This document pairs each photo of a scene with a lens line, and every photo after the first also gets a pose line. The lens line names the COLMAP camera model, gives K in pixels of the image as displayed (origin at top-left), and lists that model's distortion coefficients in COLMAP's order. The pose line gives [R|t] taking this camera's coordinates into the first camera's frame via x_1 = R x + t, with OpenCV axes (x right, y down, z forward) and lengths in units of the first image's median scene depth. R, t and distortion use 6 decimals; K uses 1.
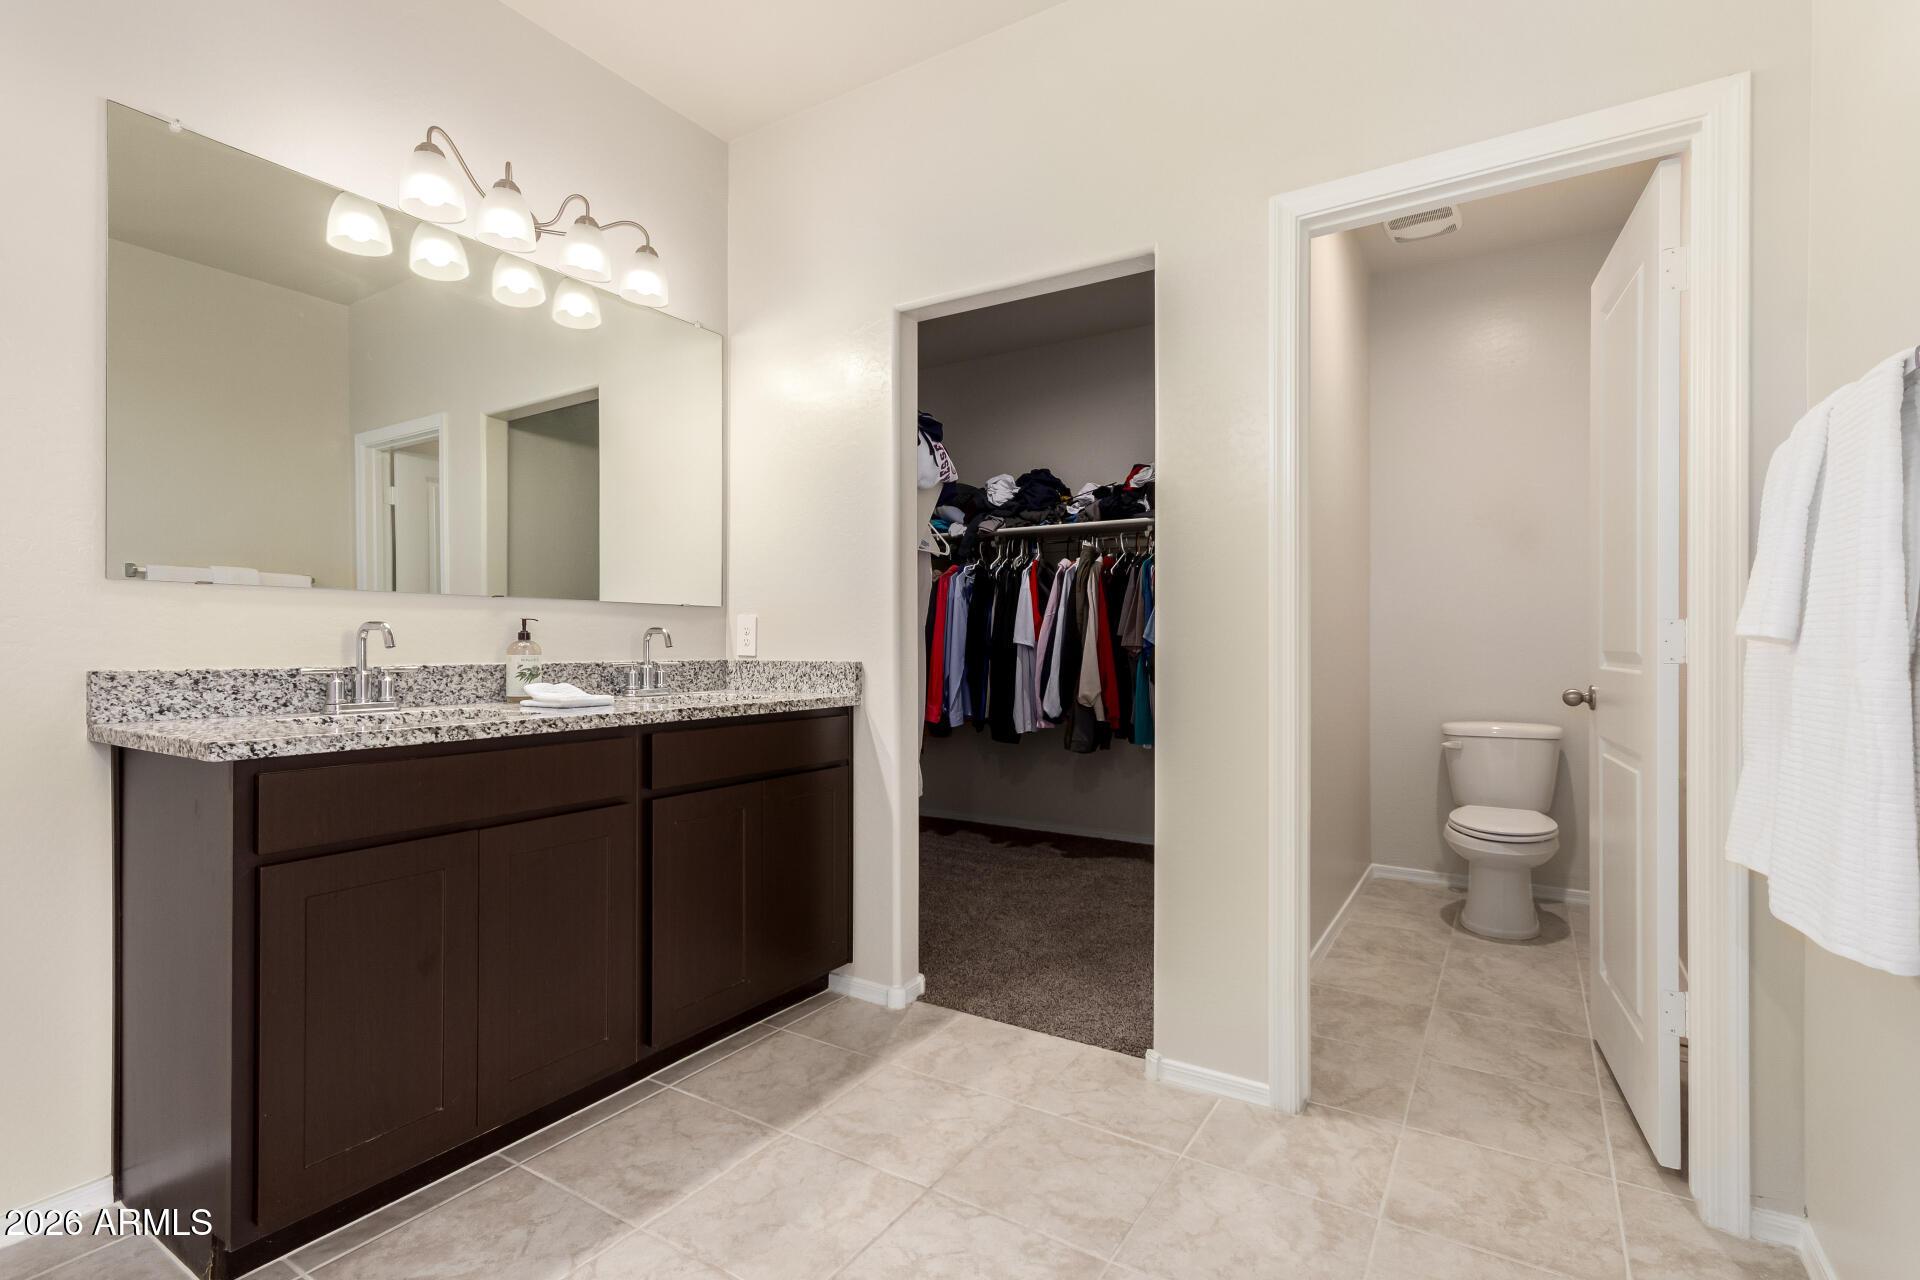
lens RADIAL K [[890.2, 0, 954.3], [0, 890.2, 645.7], [0, 0, 1]] dist [0.005432, 0.000995]
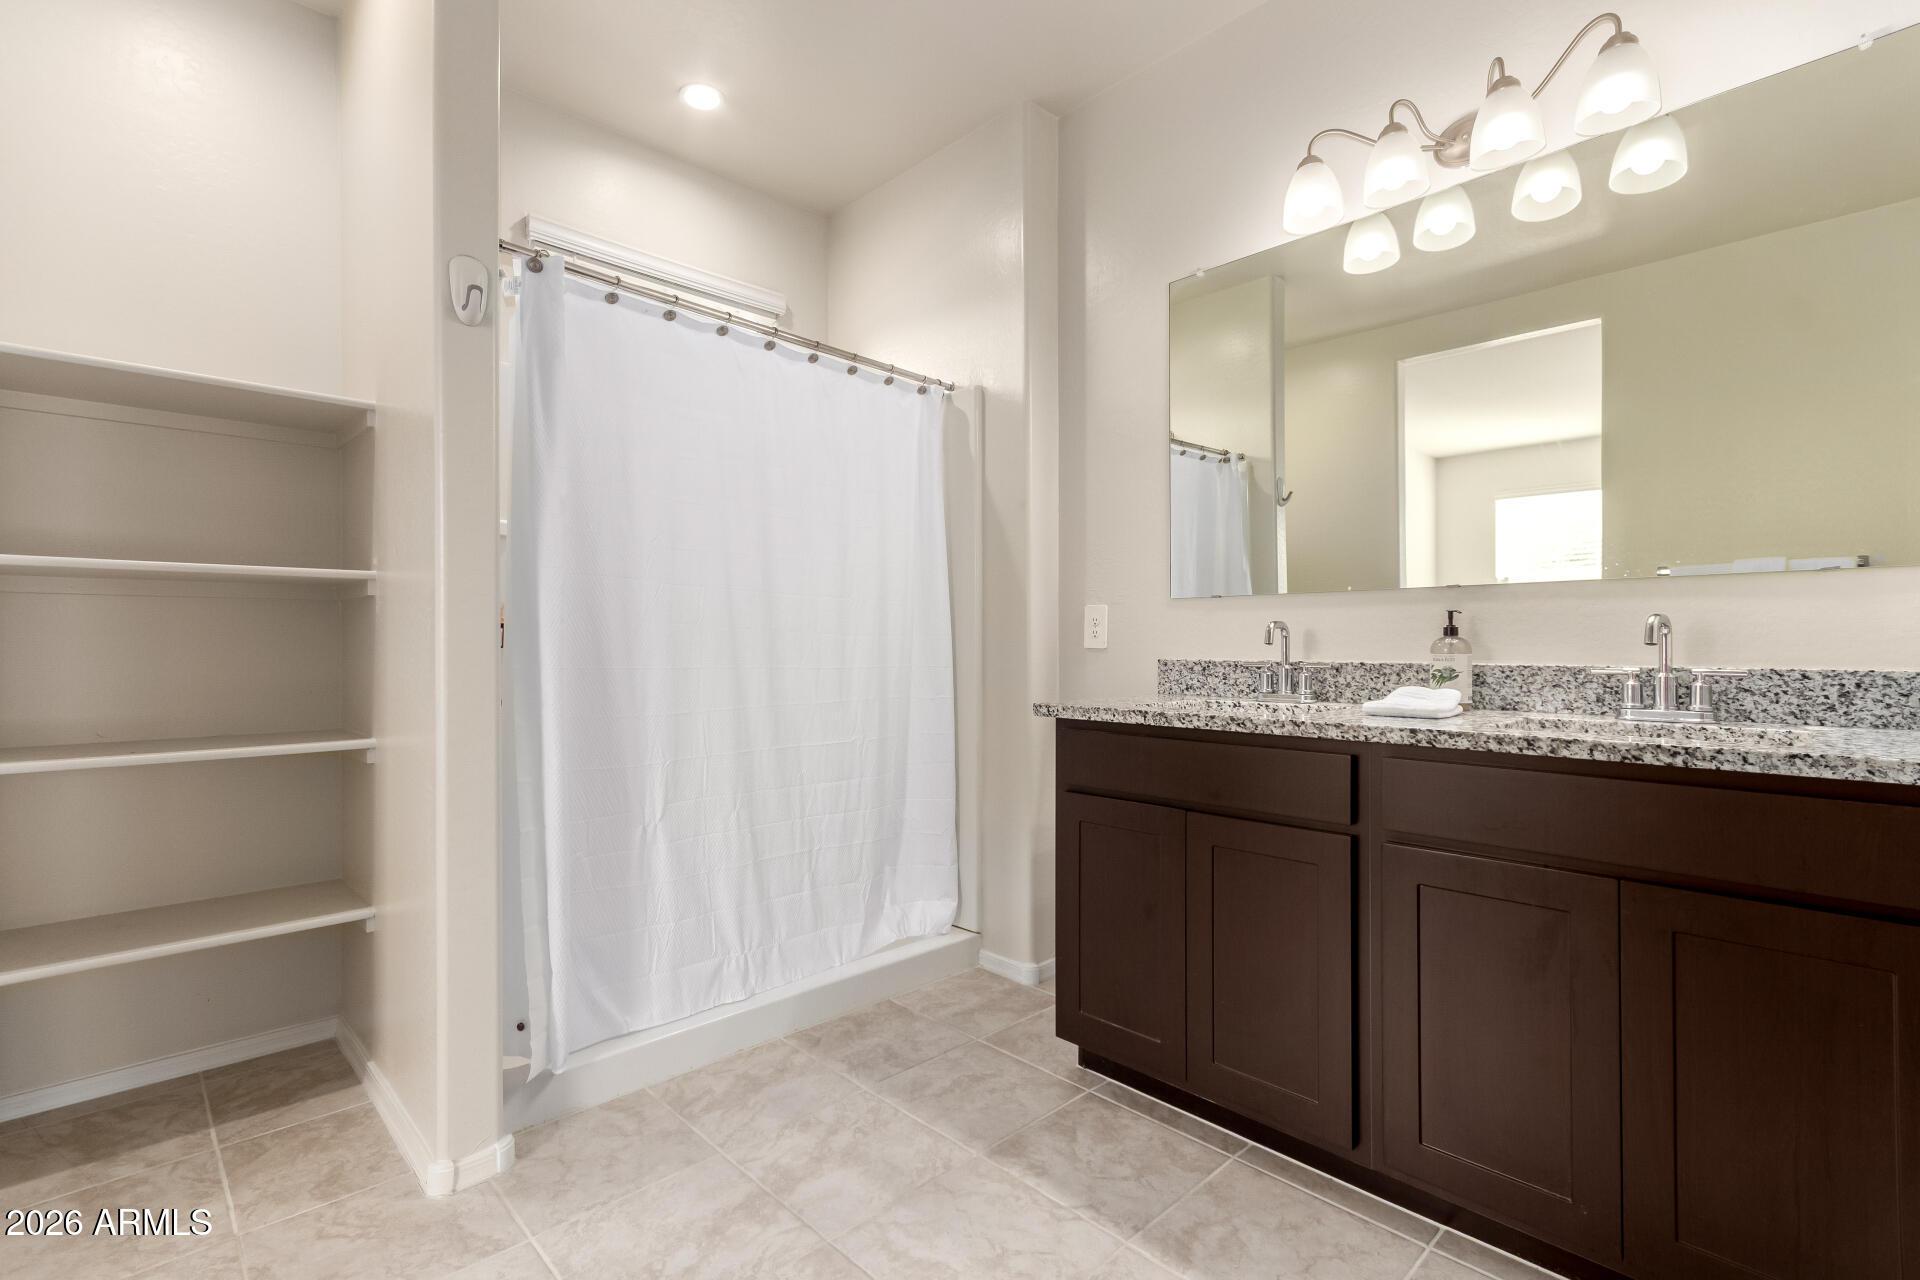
lens RADIAL K [[890.2, 0, 953.1], [0, 890.2, 639.3], [0, 0, 1]] dist [0.005432, 0.000995]
pose [[-0.238687, -0.005088, -0.971083, 0.538518], [-0.000023, 0.999986, -0.005234, 0.001603], [0.971097, -0.001227, -0.238684, 0.886973]]
